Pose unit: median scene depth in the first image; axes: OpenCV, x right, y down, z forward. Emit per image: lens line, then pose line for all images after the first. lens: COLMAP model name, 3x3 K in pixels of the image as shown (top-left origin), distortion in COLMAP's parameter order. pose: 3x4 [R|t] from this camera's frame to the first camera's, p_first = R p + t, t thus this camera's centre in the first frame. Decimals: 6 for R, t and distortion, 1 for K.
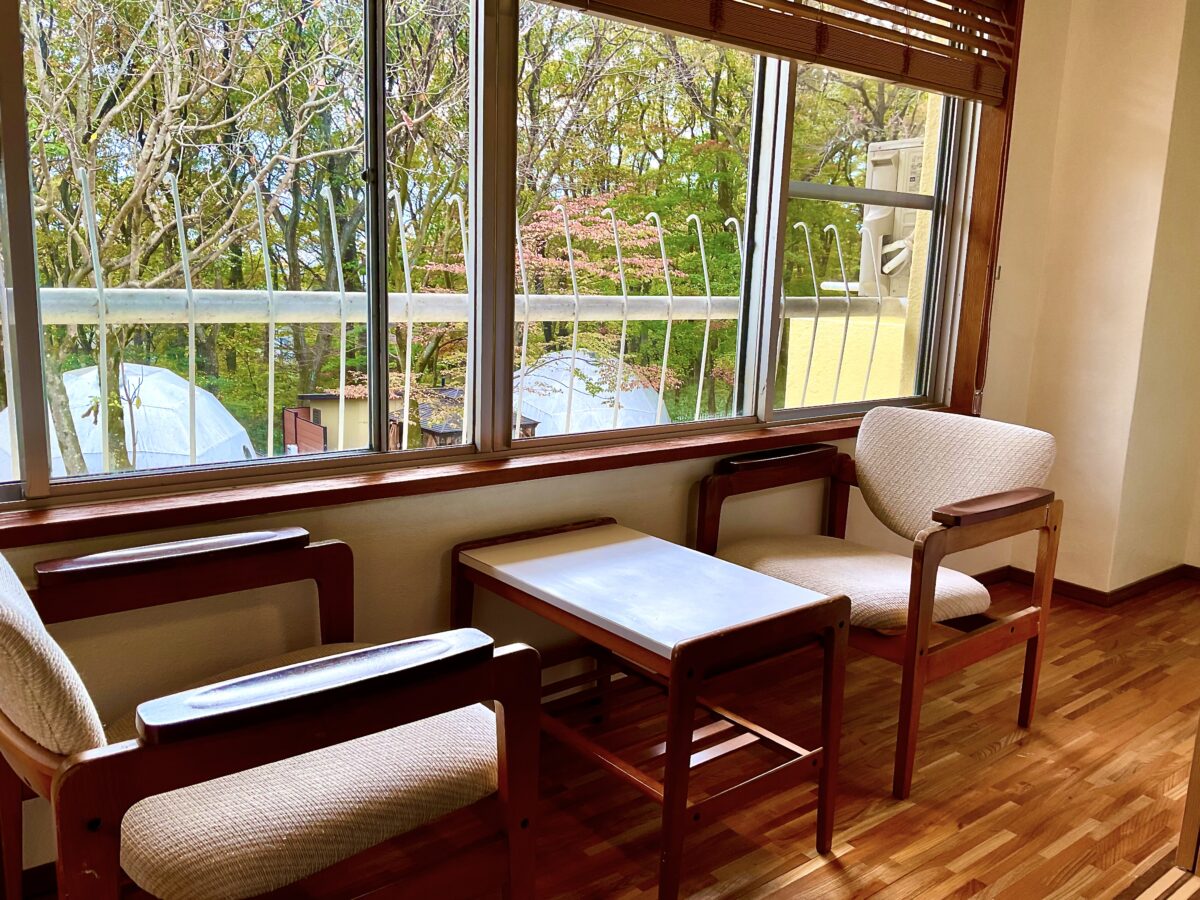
lens RADIAL K [[984.7, 0, 600.0], [0, 984.7, 450.0], [0, 0, 1]] dist [0.093474, -0.178967]
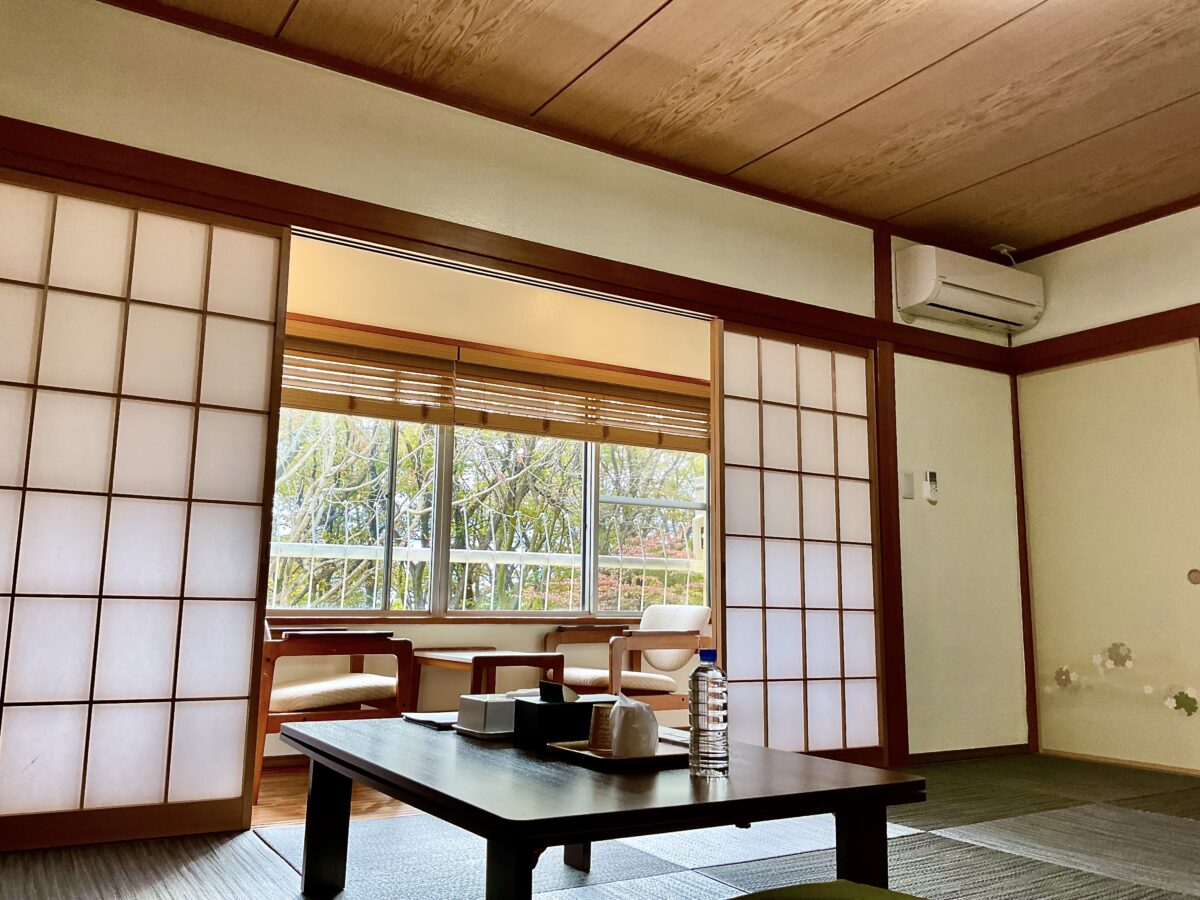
lens RADIAL K [[984.7, 0, 600.0], [0, 984.7, 450.0], [0, 0, 1]] dist [0.093474, -0.178967]
pose [[0.991871, -0.044648, -0.119156, 0.444556], [0.002114, 0.942073, -0.335403, 0.329405], [0.127229, 0.332424, 0.934509, -0.957040]]
